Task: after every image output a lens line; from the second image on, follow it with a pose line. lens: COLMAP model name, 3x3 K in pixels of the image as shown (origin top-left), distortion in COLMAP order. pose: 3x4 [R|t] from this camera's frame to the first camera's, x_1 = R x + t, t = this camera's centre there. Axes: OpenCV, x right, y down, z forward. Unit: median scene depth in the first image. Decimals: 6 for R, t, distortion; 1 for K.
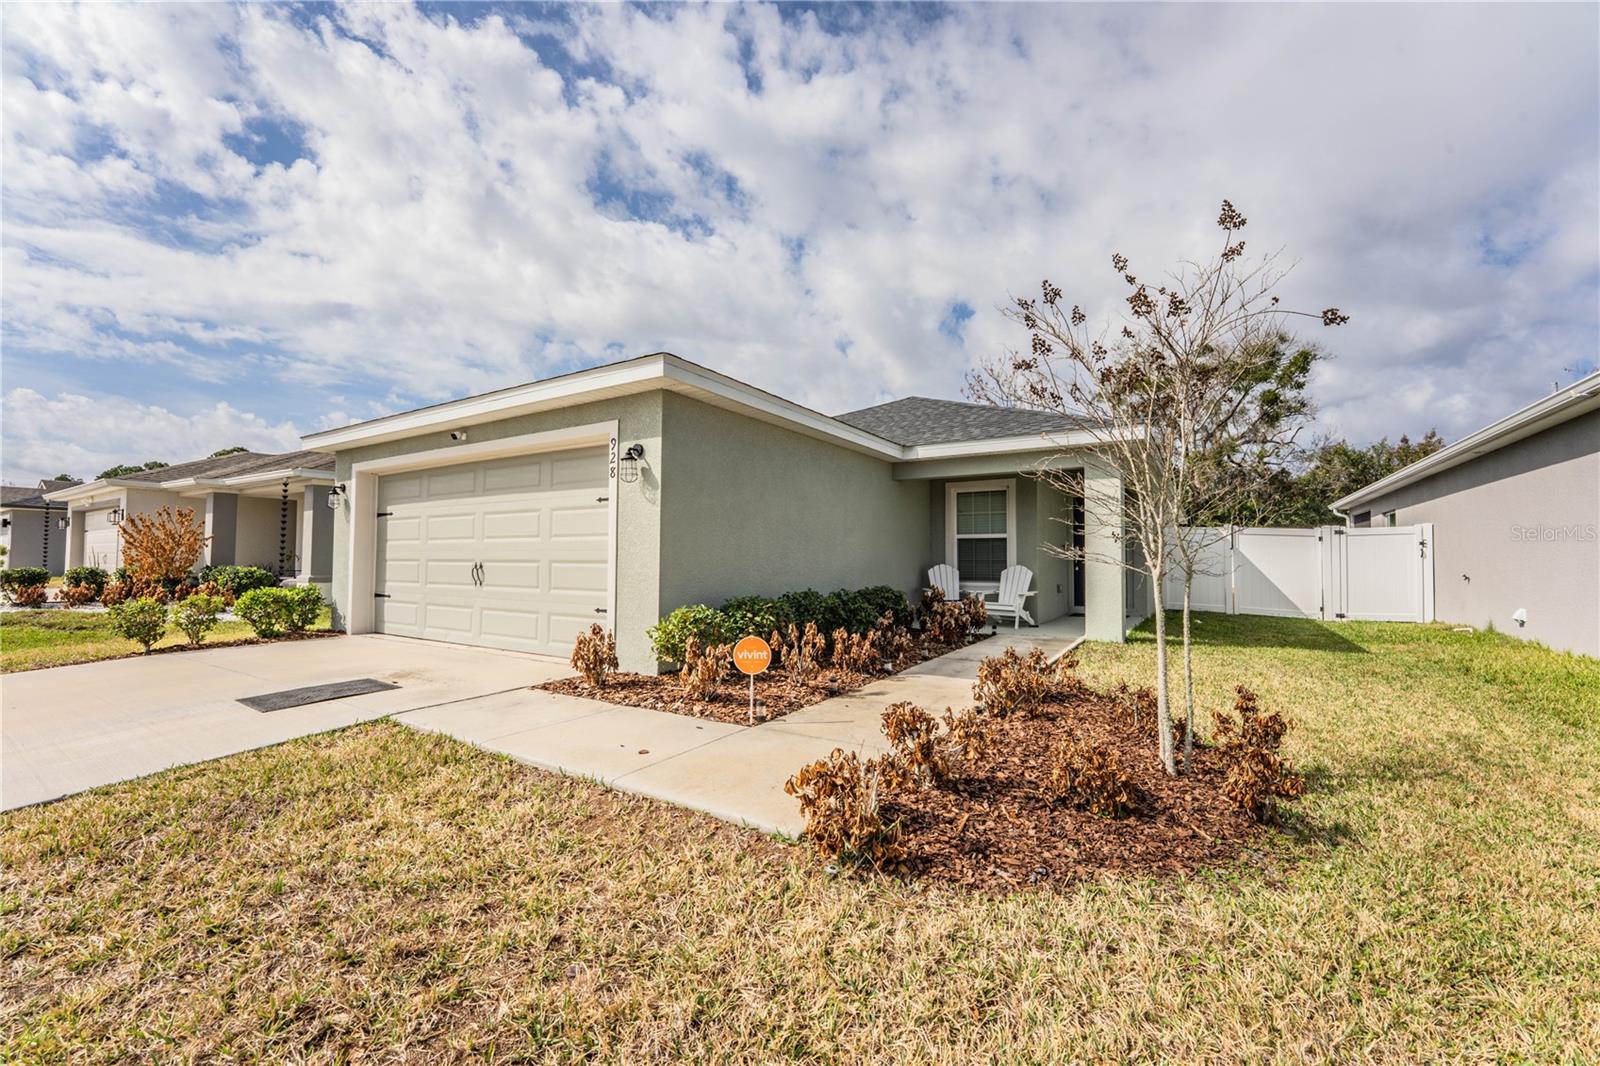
lens RADIAL K [[653.9, 0, 800.0], [0, 653.9, 533.0], [0, 0, 1]] dist [-0.022544, 0.000030]
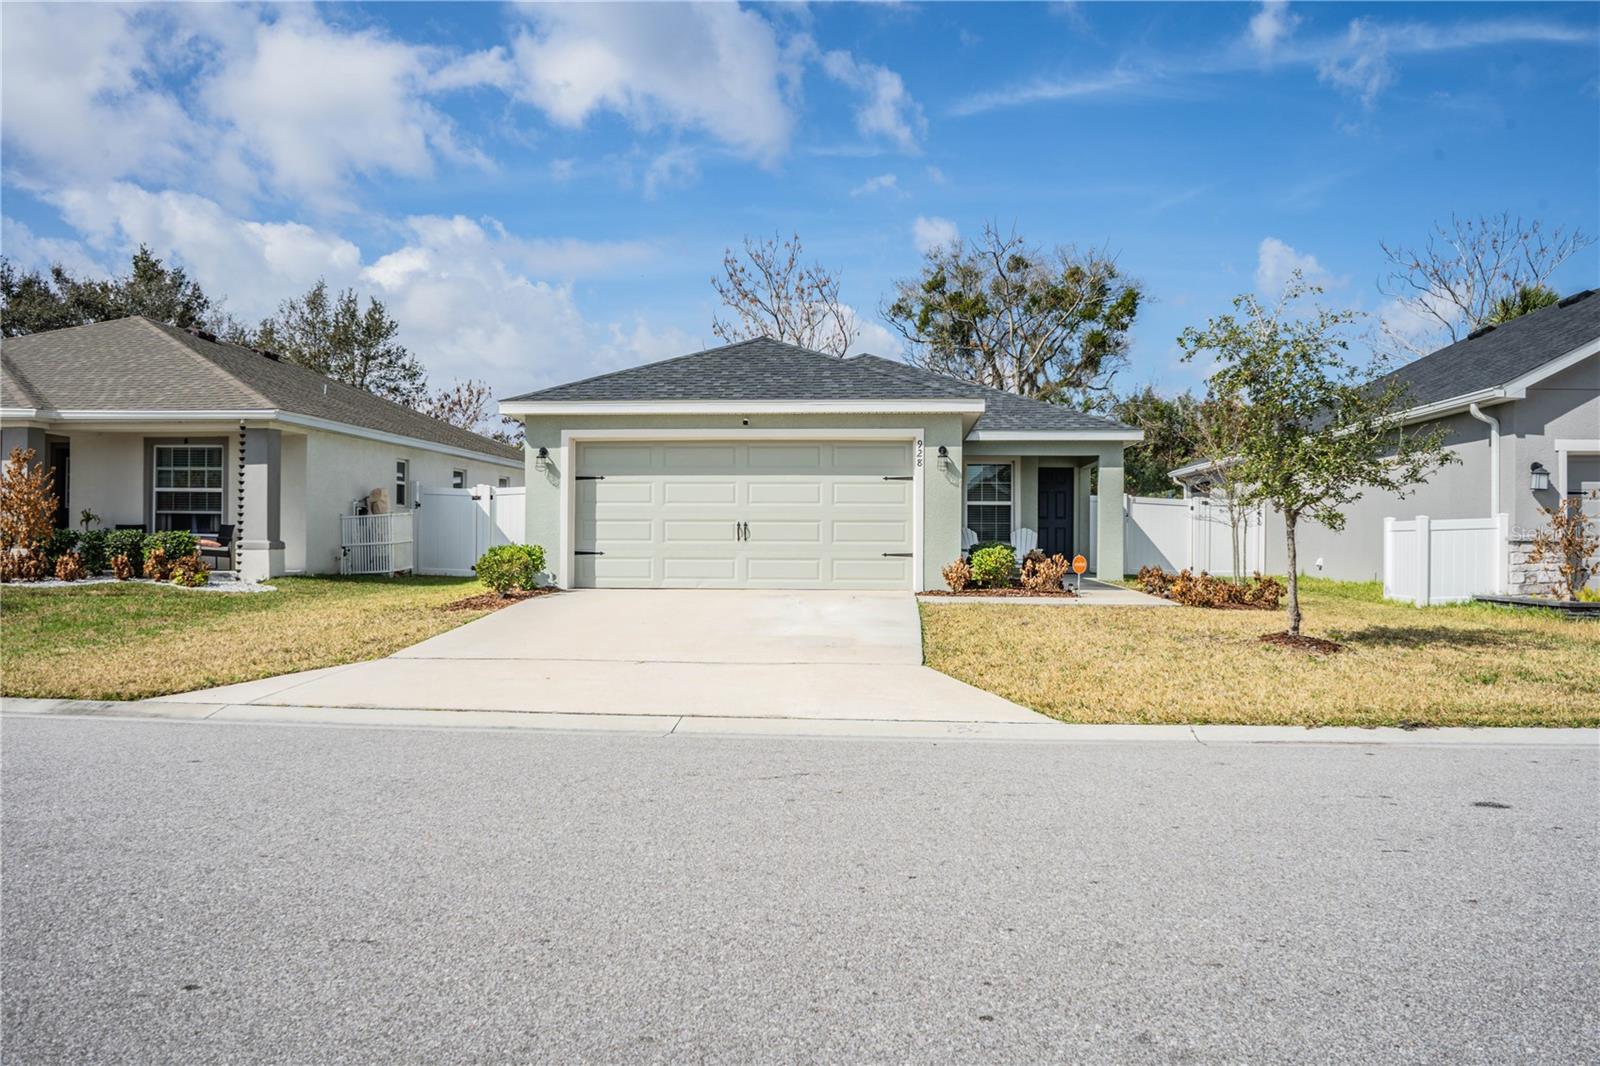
lens RADIAL K [[1303.5, 0, 800.0], [0, 1303.5, 533.0], [0, 0, 1]] dist [-0.118031, 0.075739]
pose [[0.883599, 0.001667, 0.468242, -1.122428], [-0.020283, 0.999191, 0.034717, -0.016260], [-0.467805, -0.040173, 0.882918, -0.898578]]
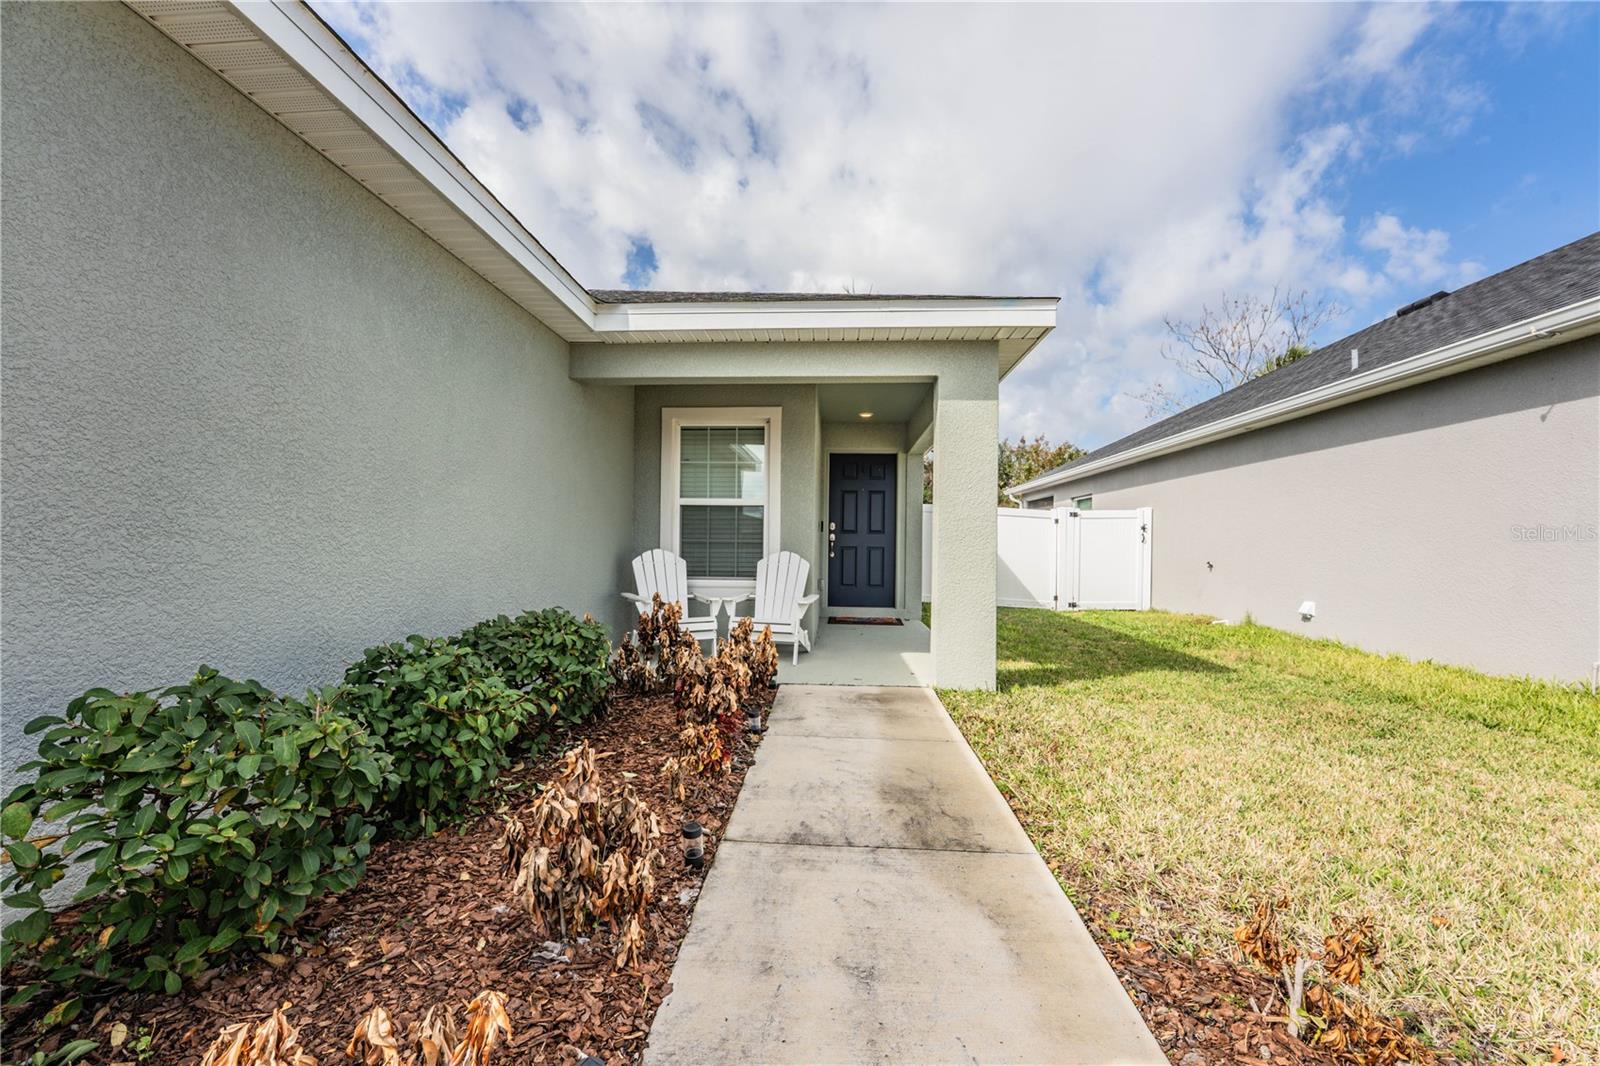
lens RADIAL K [[653.9, 0, 800.0], [0, 653.9, 533.0], [0, 0, 1]] dist [-0.022544, 0.000030]
pose [[0.875029, 0.013435, 0.483885, 0.053659], [-0.028652, 0.999300, 0.024067, 0.017069], [-0.483223, -0.034923, 0.874801, 0.454598]]
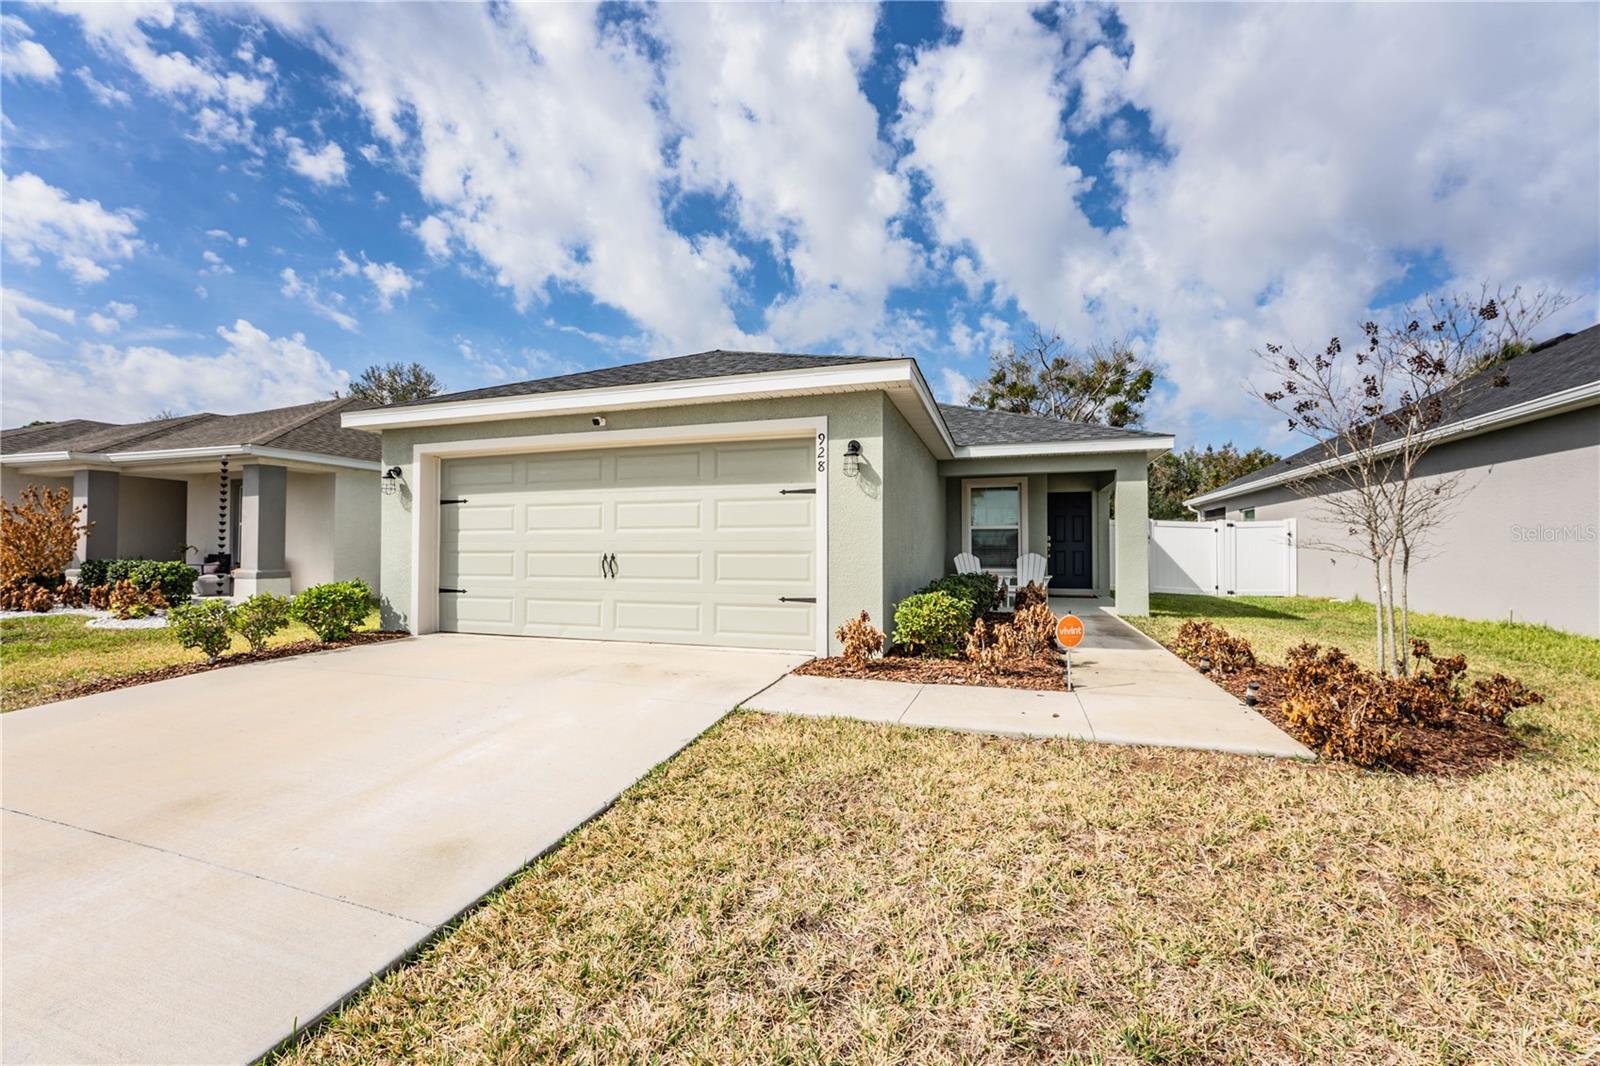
lens RADIAL K [[653.9, 0, 800.0], [0, 653.9, 533.0], [0, 0, 1]] dist [-0.022544, 0.000030]
pose [[0.969218, 0.001411, 0.246202, -0.329492], [-0.005509, 0.999858, 0.015955, -0.001718], [-0.246144, -0.016820, 0.969087, -0.003334]]
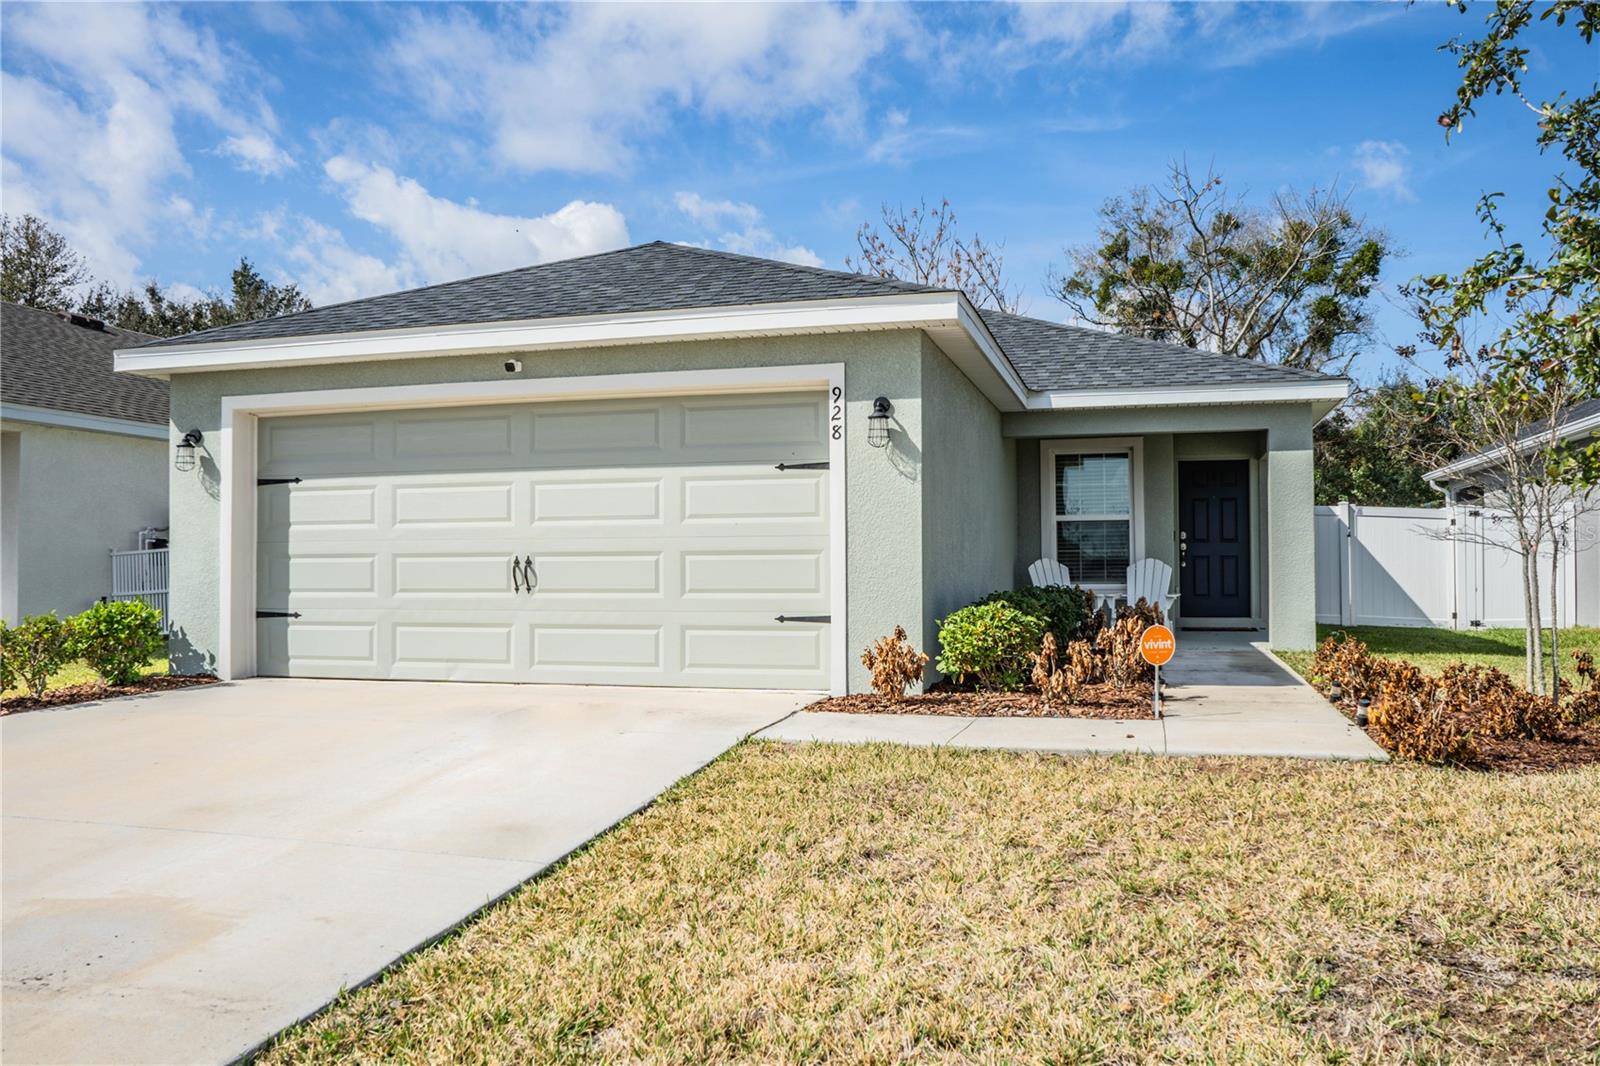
lens RADIAL K [[1303.5, 0, 800.0], [0, 1303.5, 533.0], [0, 0, 1]] dist [-0.118031, 0.075739]
pose [[0.957000, -0.002594, 0.290077, -0.436061], [-0.001995, 0.999878, 0.015522, -0.000068], [-0.290081, -0.015433, 0.956878, -0.244238]]
